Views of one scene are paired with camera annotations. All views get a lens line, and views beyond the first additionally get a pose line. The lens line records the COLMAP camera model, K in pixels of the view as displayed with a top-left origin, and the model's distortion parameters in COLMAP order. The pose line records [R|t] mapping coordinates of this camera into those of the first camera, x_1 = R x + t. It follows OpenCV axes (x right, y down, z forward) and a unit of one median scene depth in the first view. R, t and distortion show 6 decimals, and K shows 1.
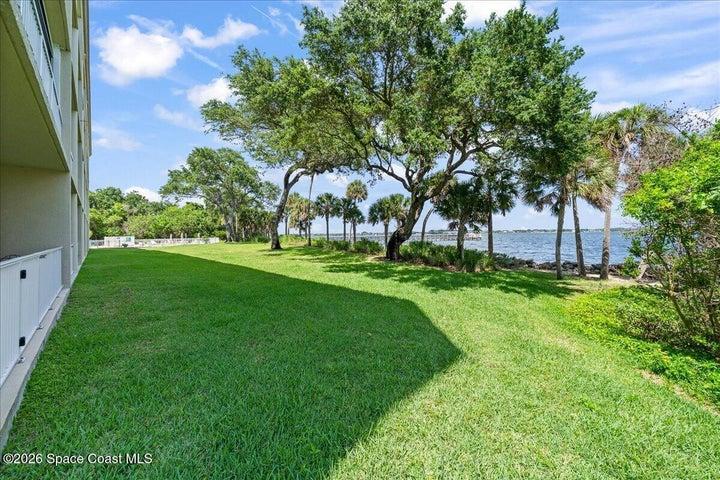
lens RADIAL K [[249.9, 0, 360.0], [0, 249.9, 236.8], [0, 0, 1]] dist [-0.004071, 0.000222]
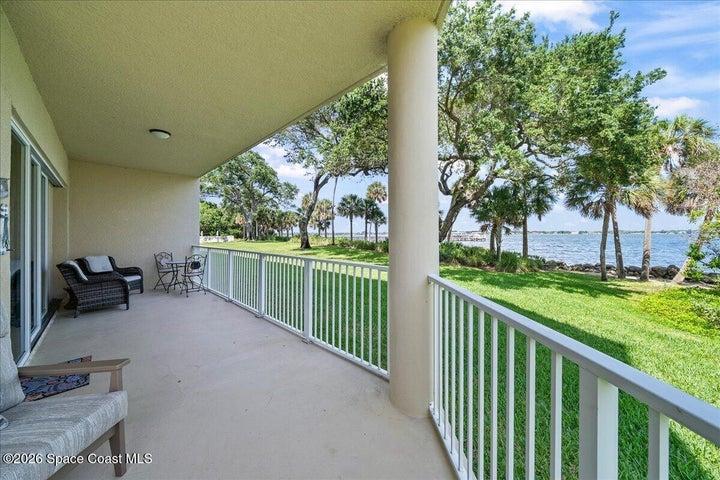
lens RADIAL K [[249.9, 0, 342.0], [0, 249.9, 234.9], [0, 0, 1]] dist [-0.004071, 0.000222]
pose [[0.999893, 0.010970, -0.009695, -0.215048], [-0.010993, 0.999937, -0.002315, -0.006138], [0.009669, 0.002421, 0.999950, -0.044306]]
